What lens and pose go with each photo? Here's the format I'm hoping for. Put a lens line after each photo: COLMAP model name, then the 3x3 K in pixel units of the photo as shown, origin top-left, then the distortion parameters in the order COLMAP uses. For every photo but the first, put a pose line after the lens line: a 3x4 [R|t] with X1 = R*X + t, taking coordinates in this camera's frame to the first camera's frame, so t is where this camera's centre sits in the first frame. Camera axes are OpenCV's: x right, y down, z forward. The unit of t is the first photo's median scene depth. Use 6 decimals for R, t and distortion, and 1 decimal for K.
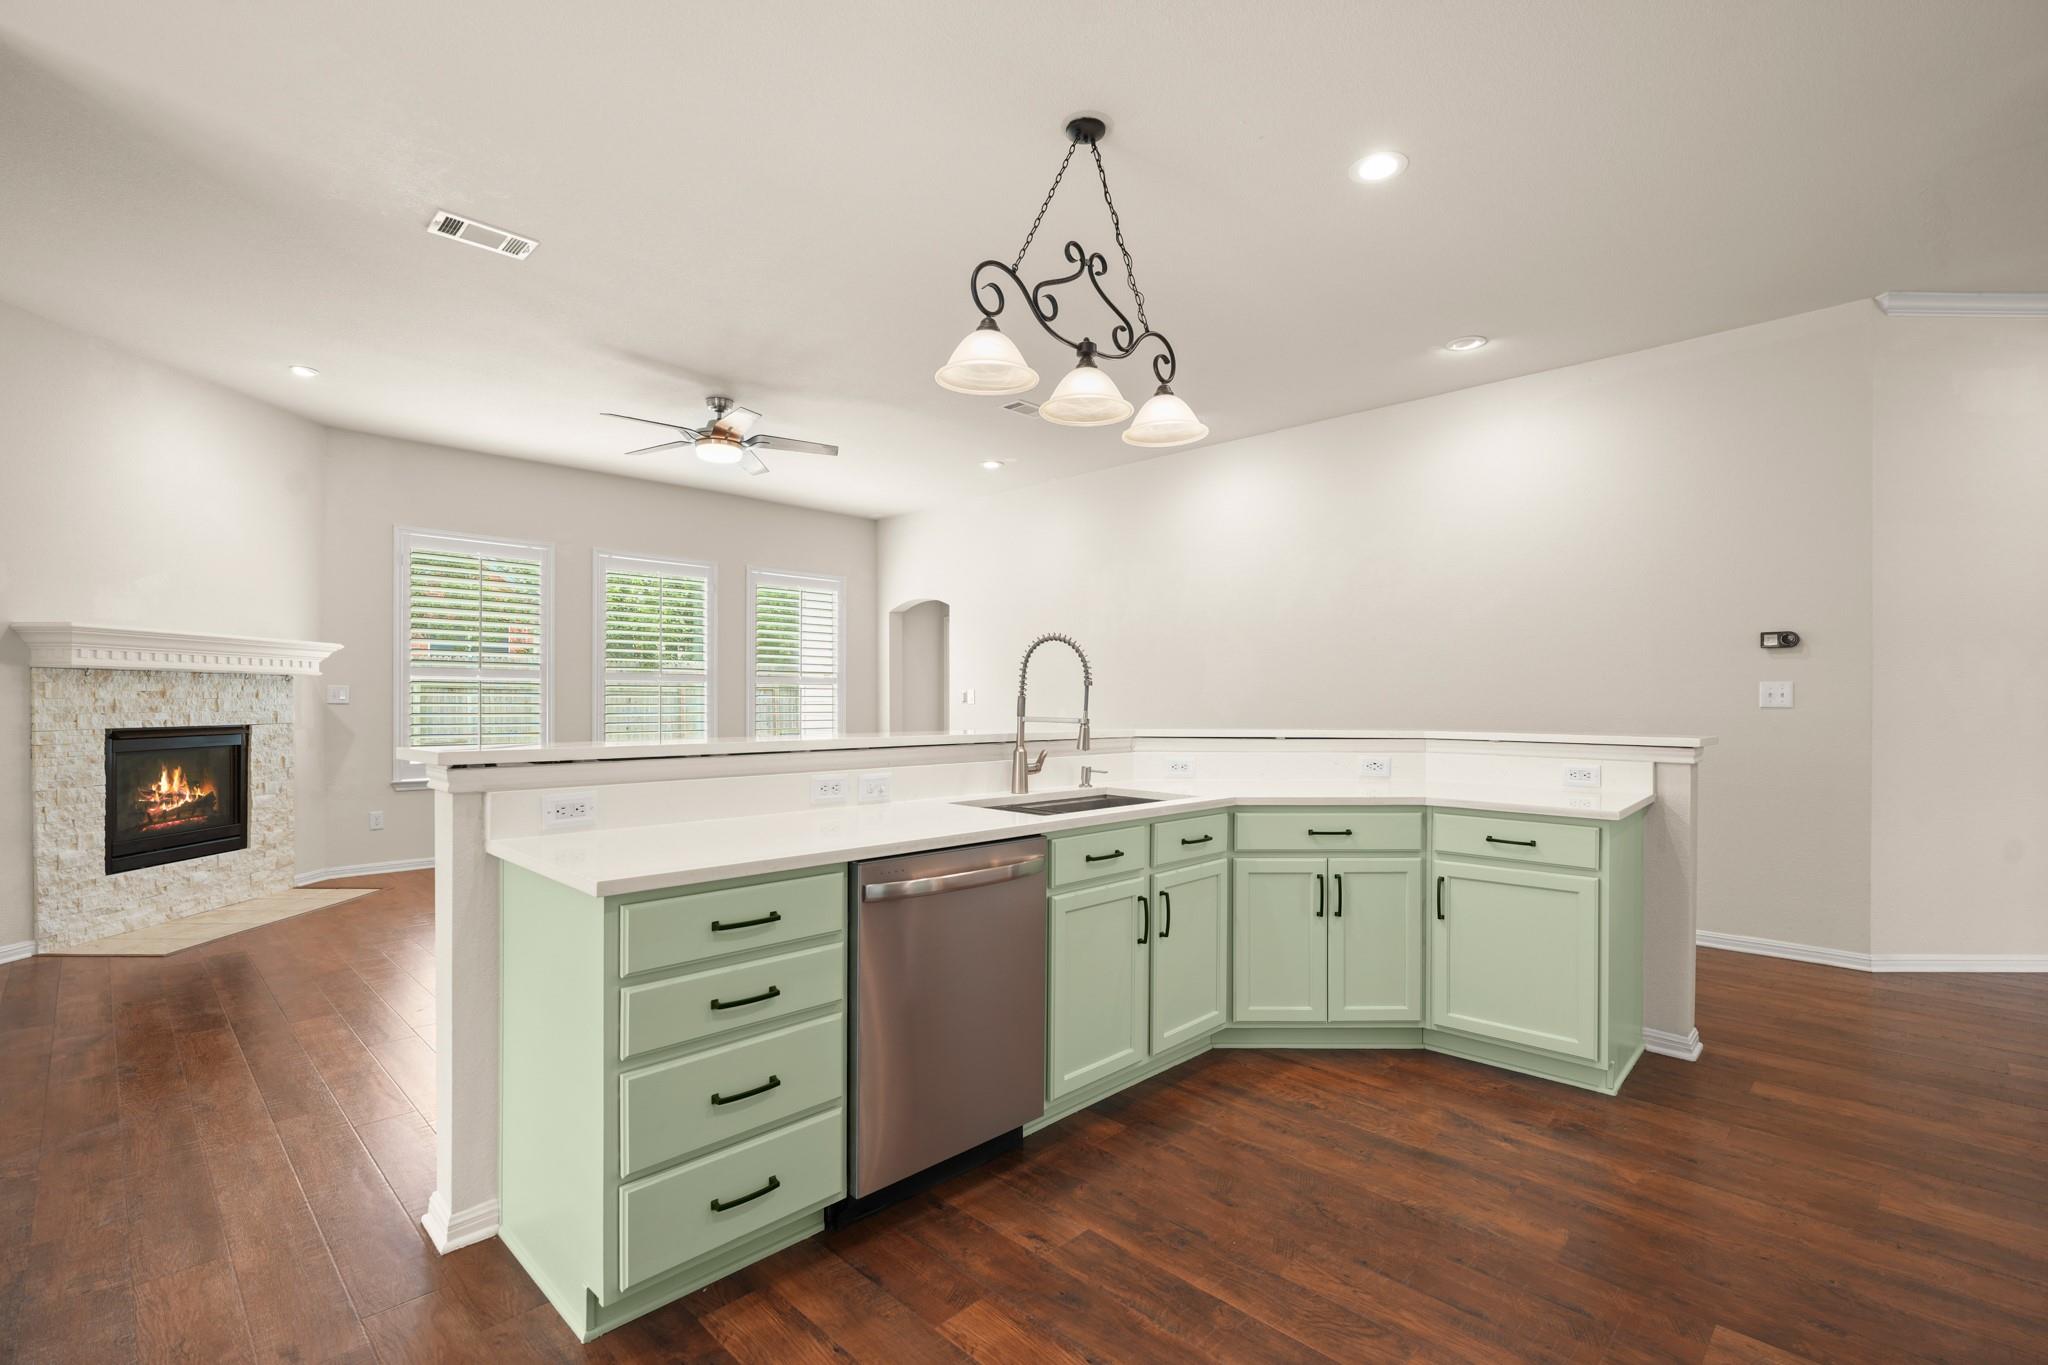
lens RADIAL K [[928.3, 0, 1023.4], [0, 928.3, 697.8], [0, 0, 1]] dist [-0.000621, -0.000286]
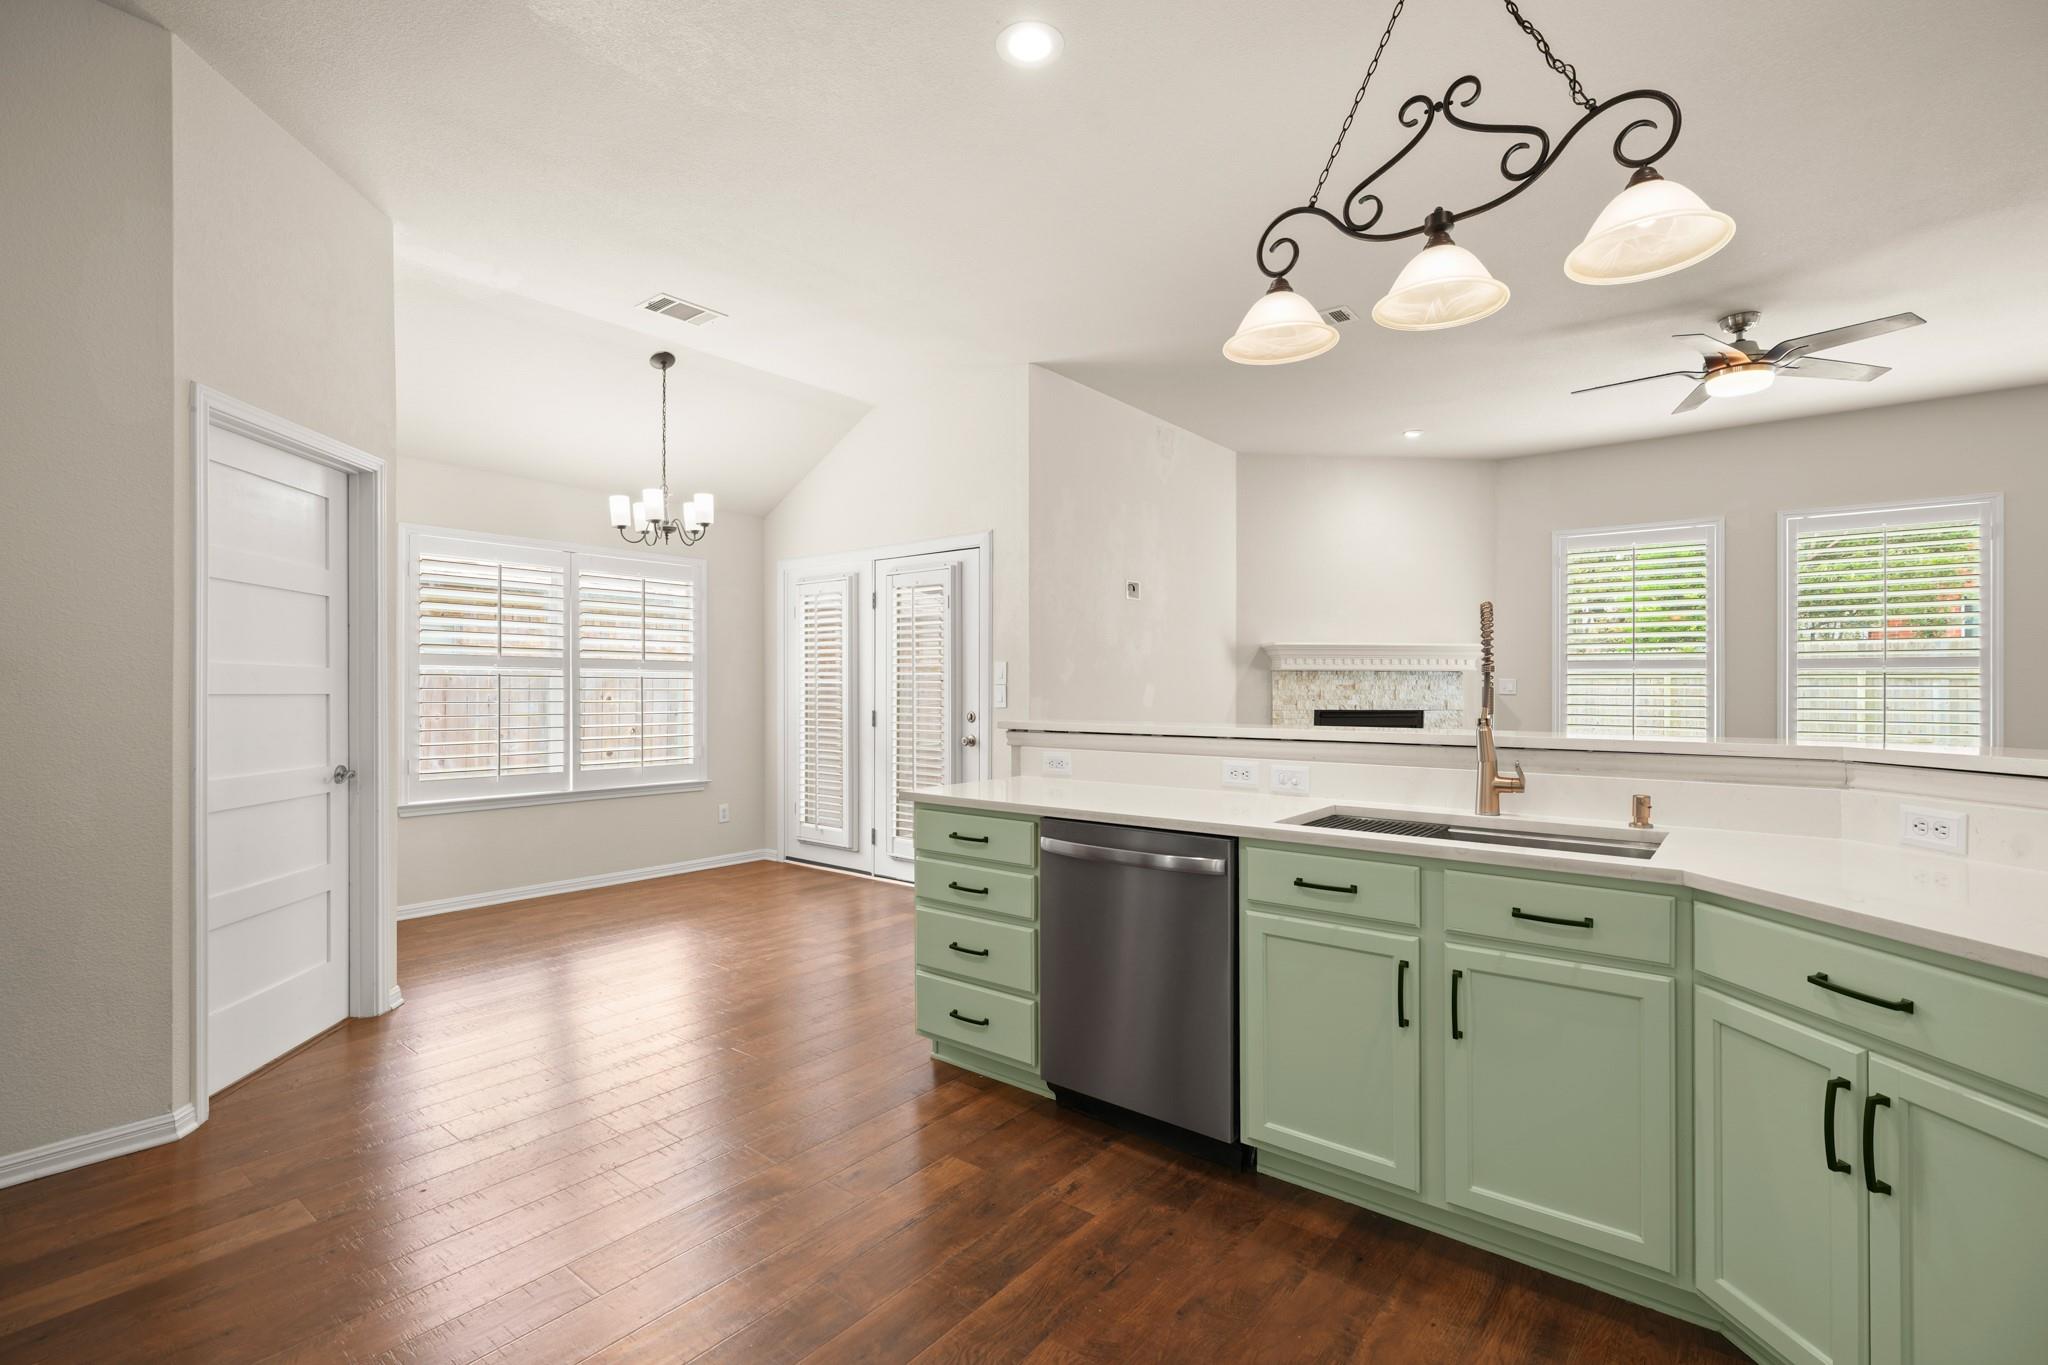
lens RADIAL K [[935.6, 0, 1036.9], [0, 935.6, 687.2], [0, 0, 1]] dist [-0.000186, -0.000197]
pose [[0.111139, -0.003178, -0.993800, 0.610511], [0.001243, 0.999995, -0.003058, -0.000040], [0.993804, -0.000896, 0.111143, 0.466587]]
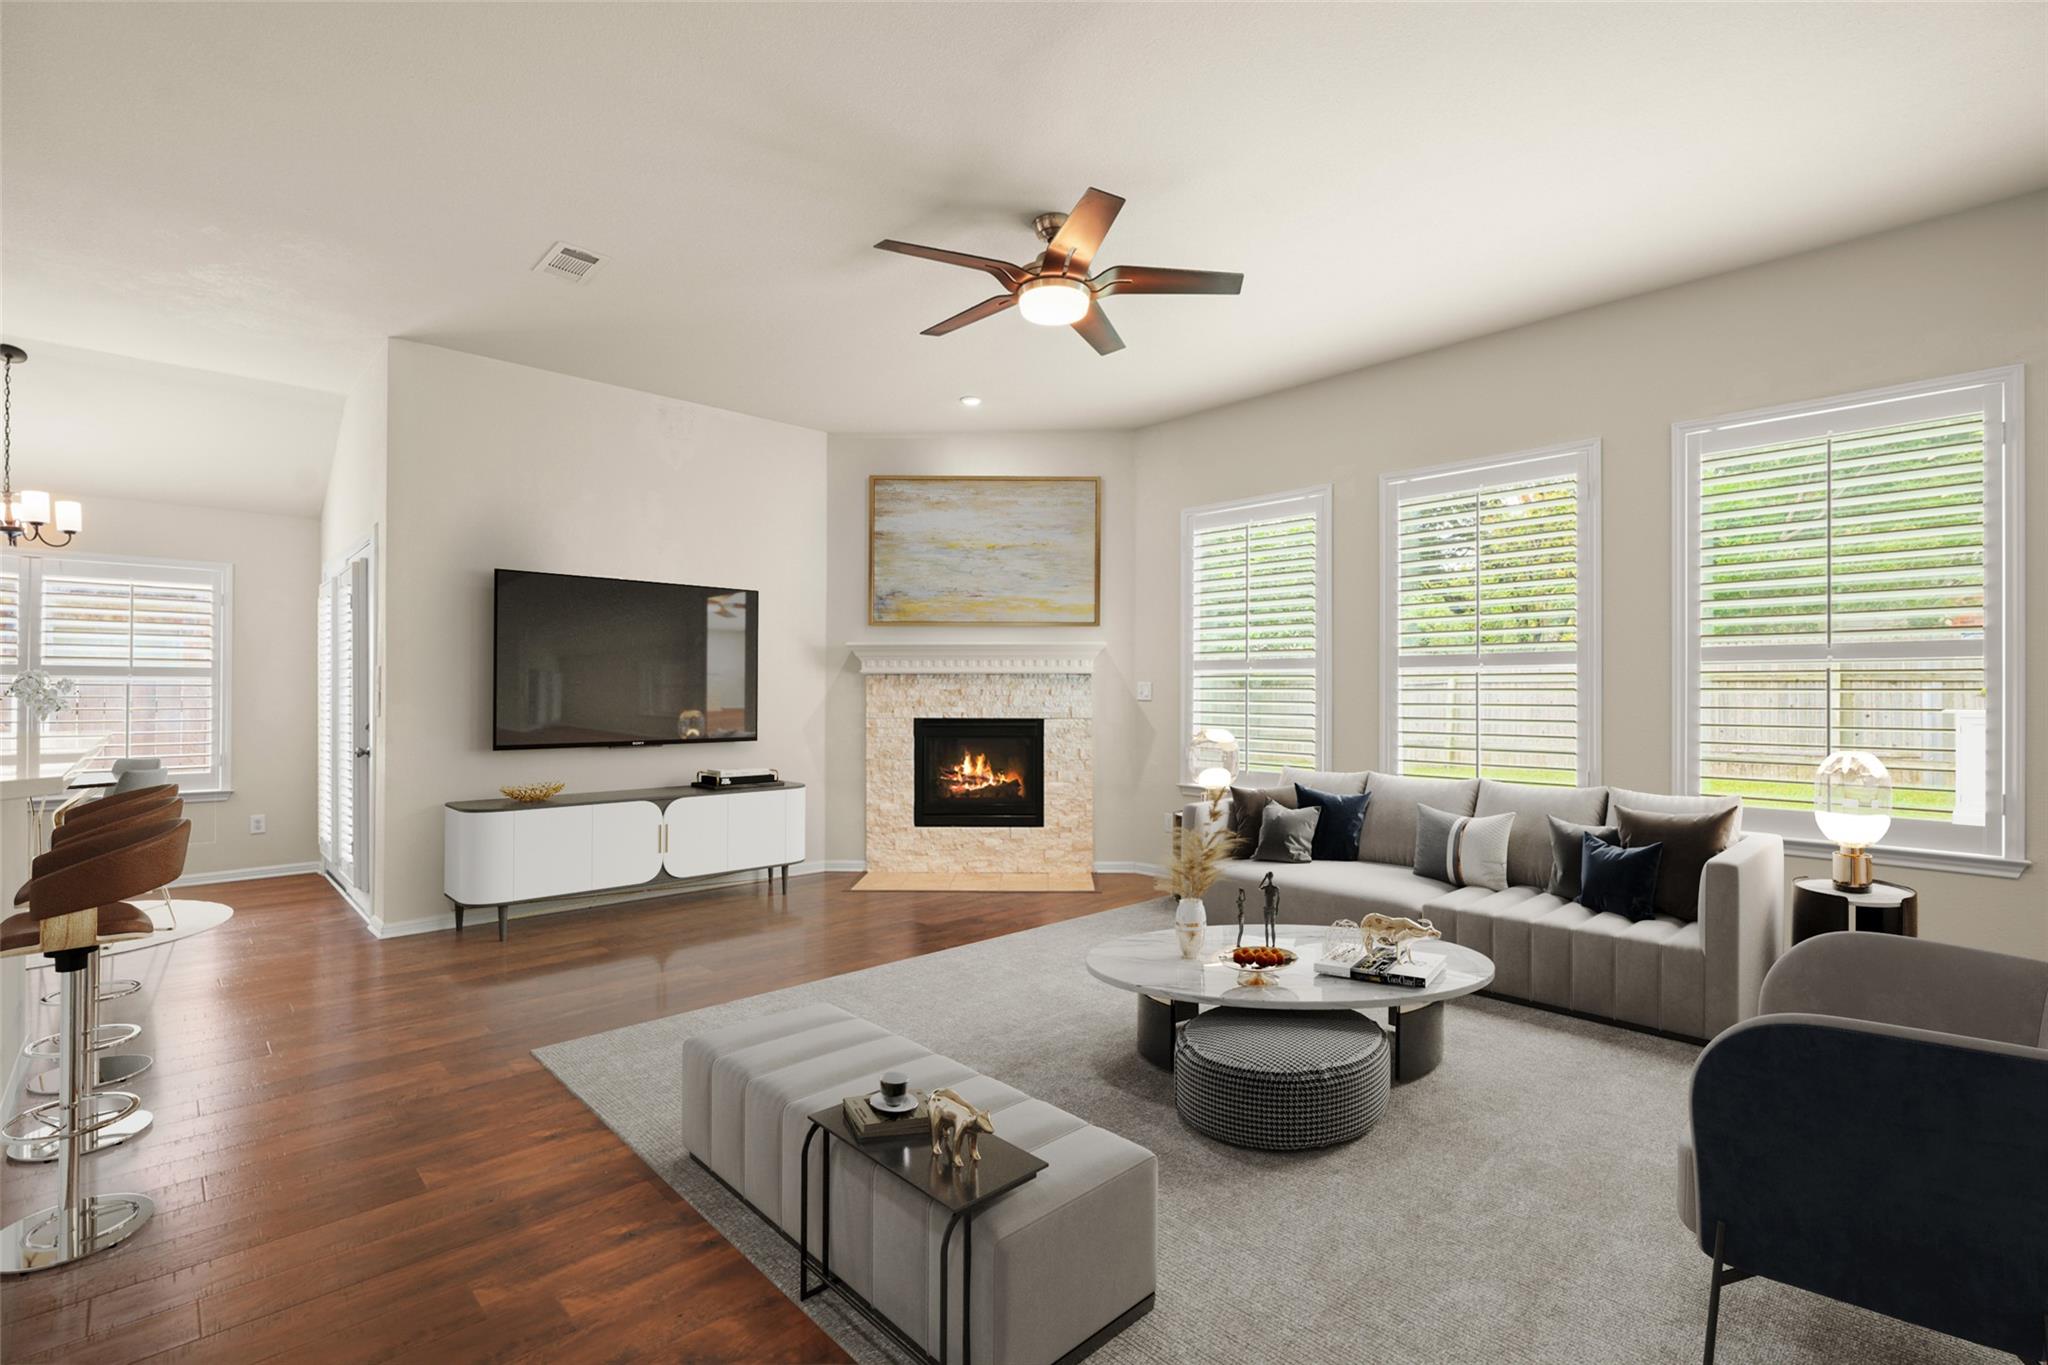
lens RADIAL K [[923.7, 0, 1024.0], [0, 923.7, 682.5], [0, 0, 1]] dist [0.000359, 0.000031]
pose [[-0.036476, -0.013175, -0.999248, 0.442684], [0.002993, 0.999907, -0.013293, -0.000561], [0.999330, -0.003475, -0.036433, 1.507698]]
